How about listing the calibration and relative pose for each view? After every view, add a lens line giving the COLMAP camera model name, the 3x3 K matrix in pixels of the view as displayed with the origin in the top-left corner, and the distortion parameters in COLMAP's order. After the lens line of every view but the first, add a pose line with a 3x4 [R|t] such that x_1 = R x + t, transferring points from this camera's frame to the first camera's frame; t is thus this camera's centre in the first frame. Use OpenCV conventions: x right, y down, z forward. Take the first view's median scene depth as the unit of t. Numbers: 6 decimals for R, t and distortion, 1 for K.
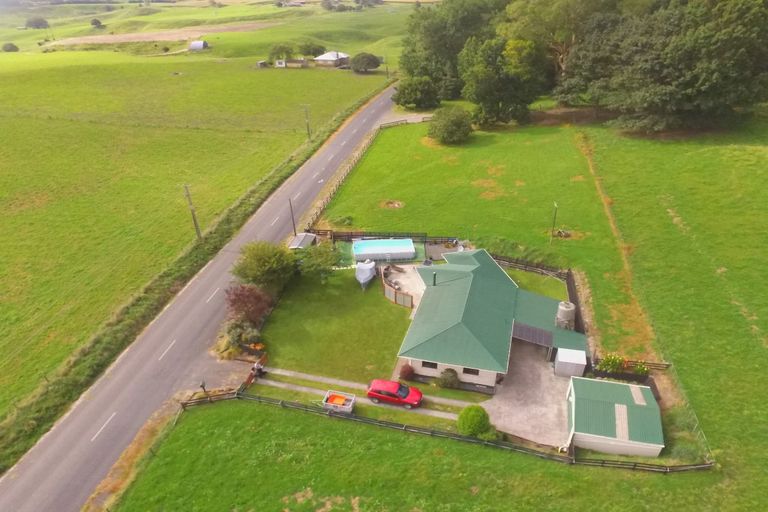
lens RADIAL K [[466.3, 0, 384.0], [0, 466.3, 256.0], [0, 0, 1]] dist [-0.076219, 0.040492]
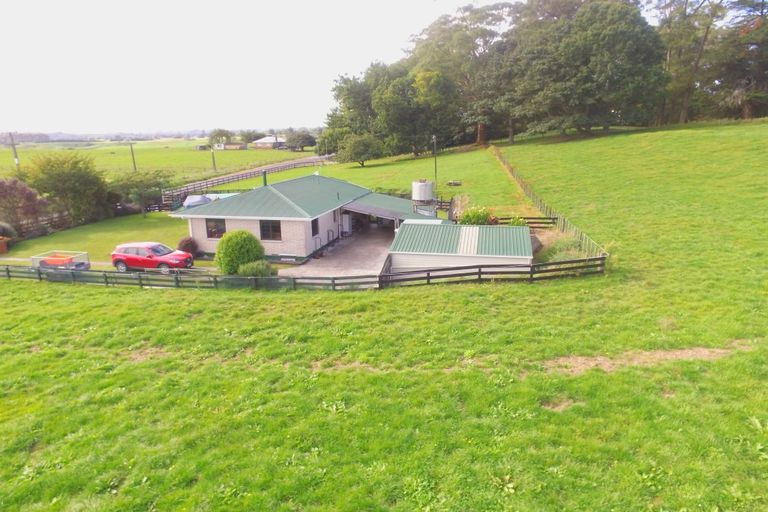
lens RADIAL K [[466.3, 0, 384.0], [0, 466.3, 256.0], [0, 0, 1]] dist [-0.076219, 0.040492]
pose [[0.998463, -0.006329, 0.055057, 0.169219], [0.022499, 0.954195, -0.298337, 0.262798], [-0.050647, 0.299117, 0.952871, 0.183374]]
